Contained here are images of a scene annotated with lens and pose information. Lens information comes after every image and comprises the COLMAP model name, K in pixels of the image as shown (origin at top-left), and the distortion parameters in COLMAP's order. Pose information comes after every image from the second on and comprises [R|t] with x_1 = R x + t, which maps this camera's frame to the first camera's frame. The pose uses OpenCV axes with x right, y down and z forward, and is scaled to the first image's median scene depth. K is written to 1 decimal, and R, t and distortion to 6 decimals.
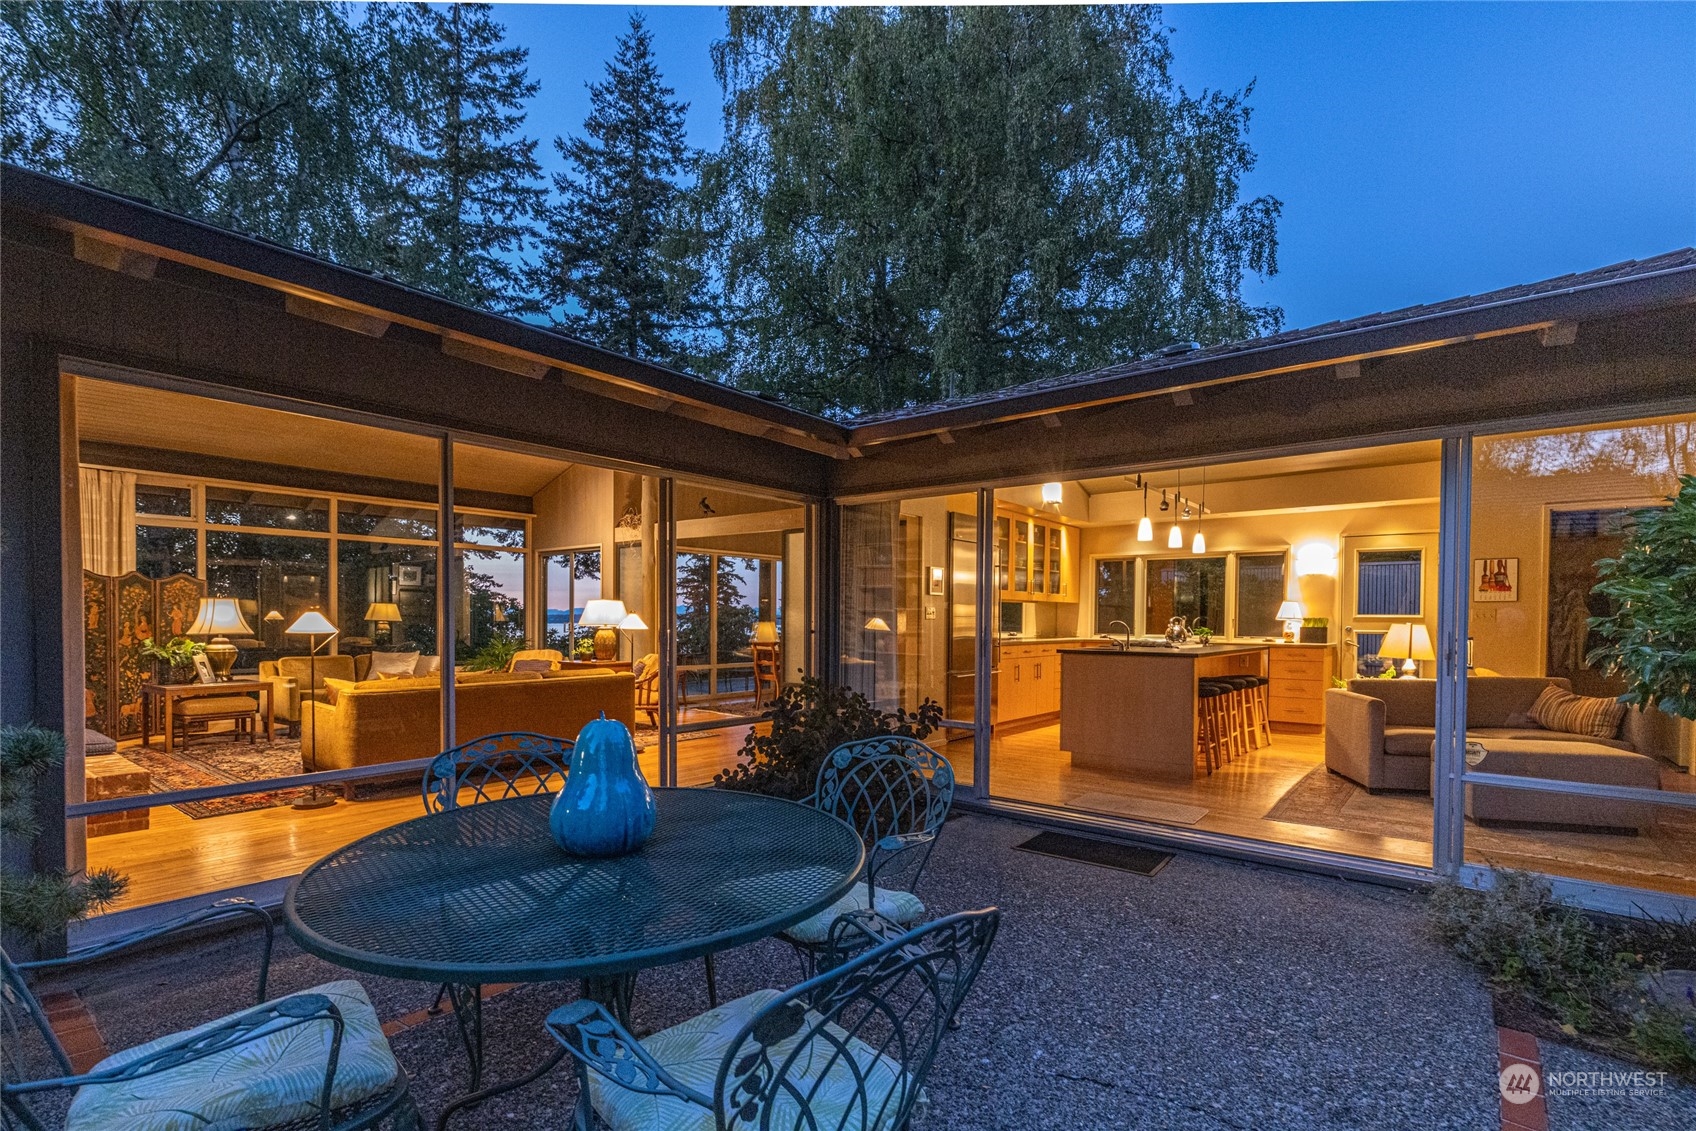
lens RADIAL K [[791.6, 0, 853.7], [0, 791.6, 630.2], [0, 0, 1]] dist [0.001046, -0.000928]
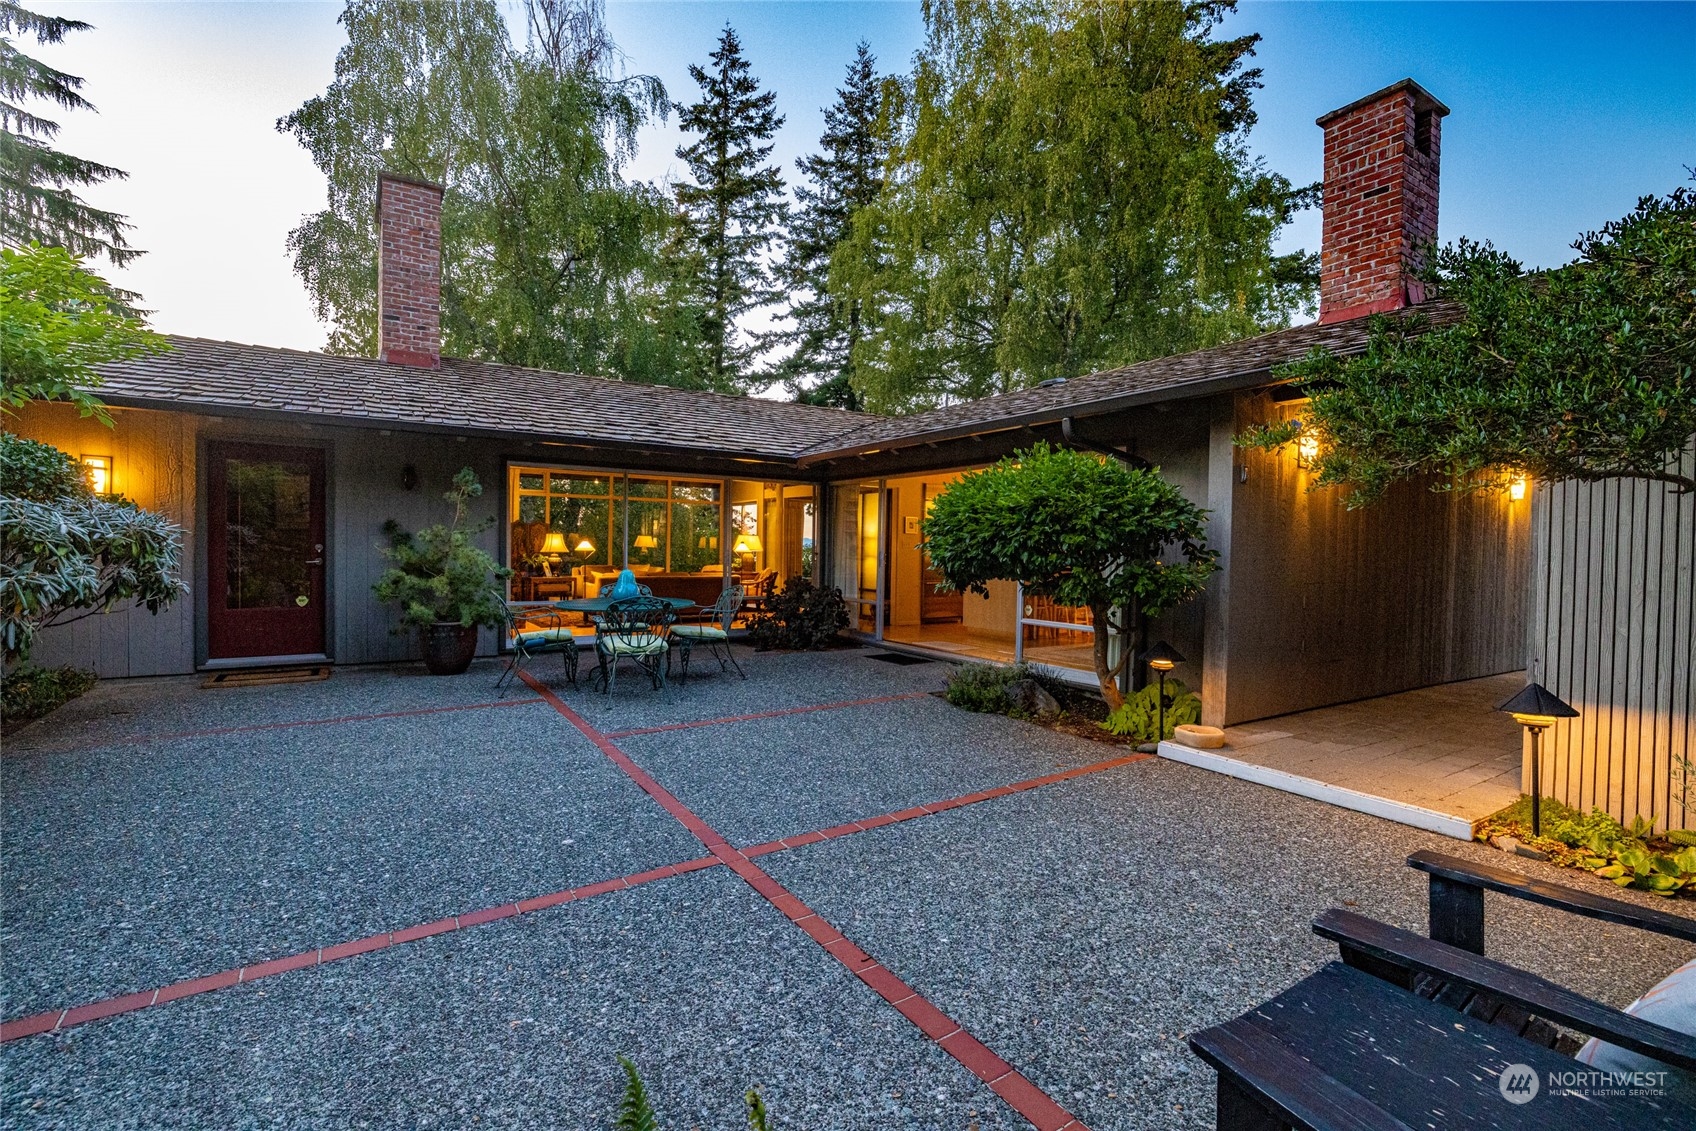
lens RADIAL K [[775.4, 0, 859.4], [0, 775.4, 560.9], [0, 0, 1]] dist [-0.013756, 0.004397]
pose [[0.951299, 0.013906, -0.307955, 0.095752], [-0.014504, 0.999895, 0.000348, 0.002880], [0.307927, 0.004136, 0.951401, -0.110987]]
